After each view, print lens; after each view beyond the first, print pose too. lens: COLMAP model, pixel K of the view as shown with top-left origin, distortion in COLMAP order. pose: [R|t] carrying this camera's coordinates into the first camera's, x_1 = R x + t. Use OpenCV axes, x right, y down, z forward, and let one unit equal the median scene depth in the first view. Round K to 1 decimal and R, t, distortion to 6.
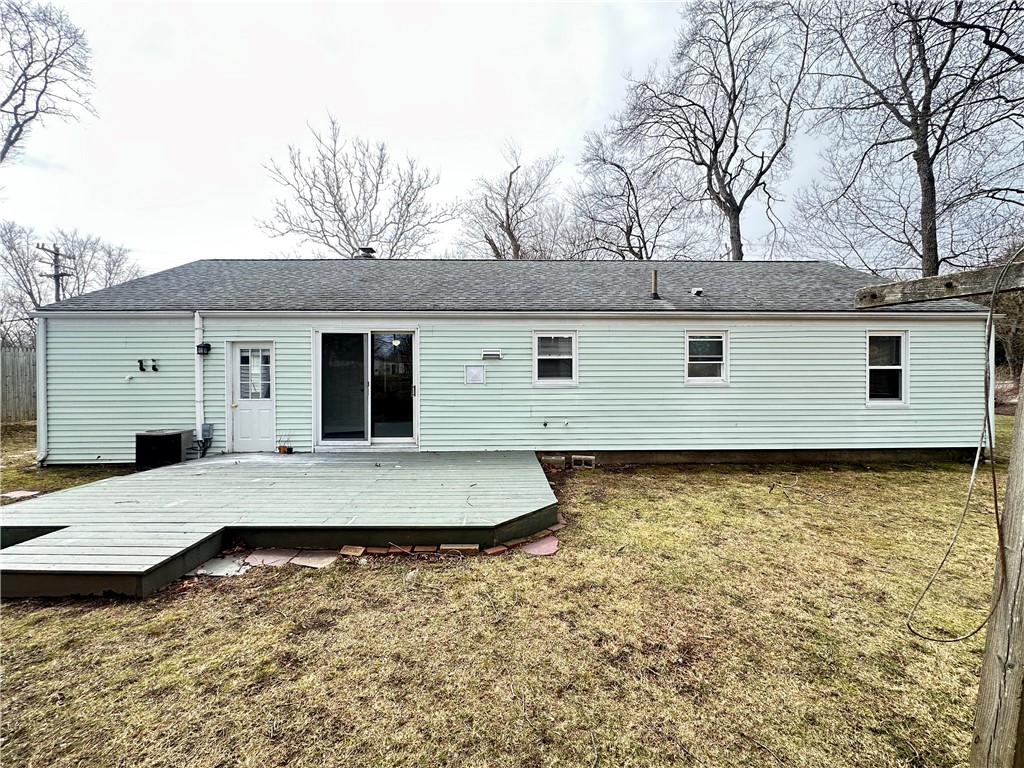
lens RADIAL K [[409.4, 0, 512.0], [0, 409.4, 384.0], [0, 0, 1]] dist [-0.002645, 0.000316]
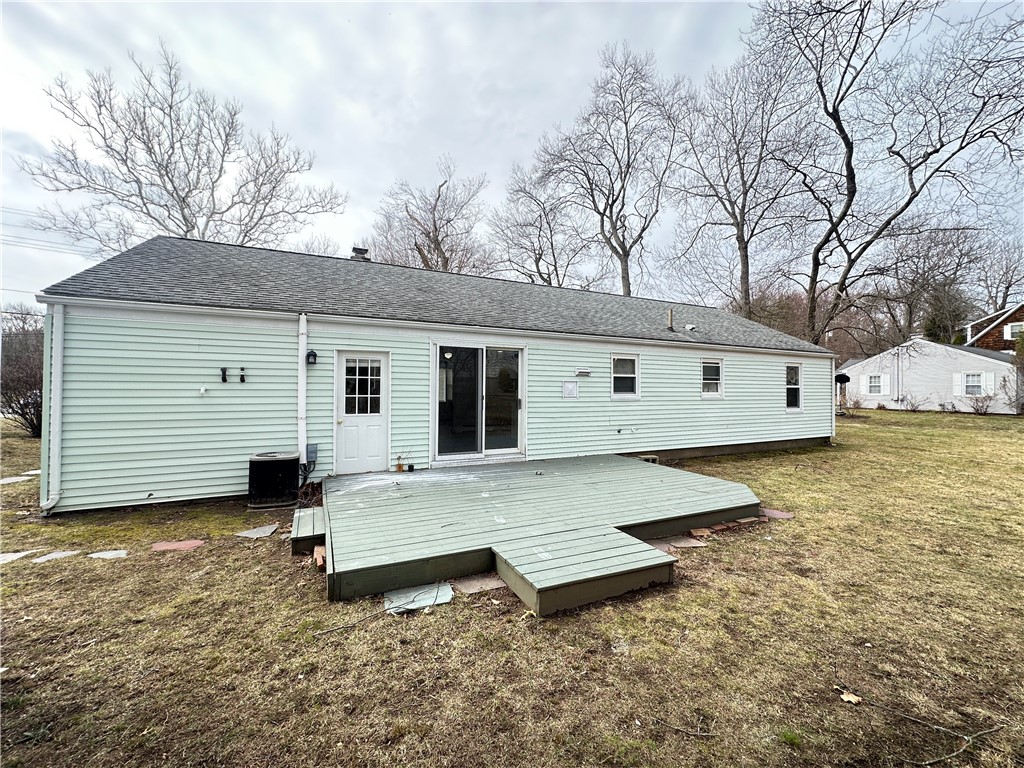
lens RADIAL K [[409.4, 0, 512.0], [0, 409.4, 384.0], [0, 0, 1]] dist [-0.002645, 0.000316]
pose [[0.911800, 0.013386, 0.410417, -0.699595], [-0.004998, 0.999756, -0.021504, -0.012600], [-0.410605, 0.017556, 0.911645, 0.031577]]
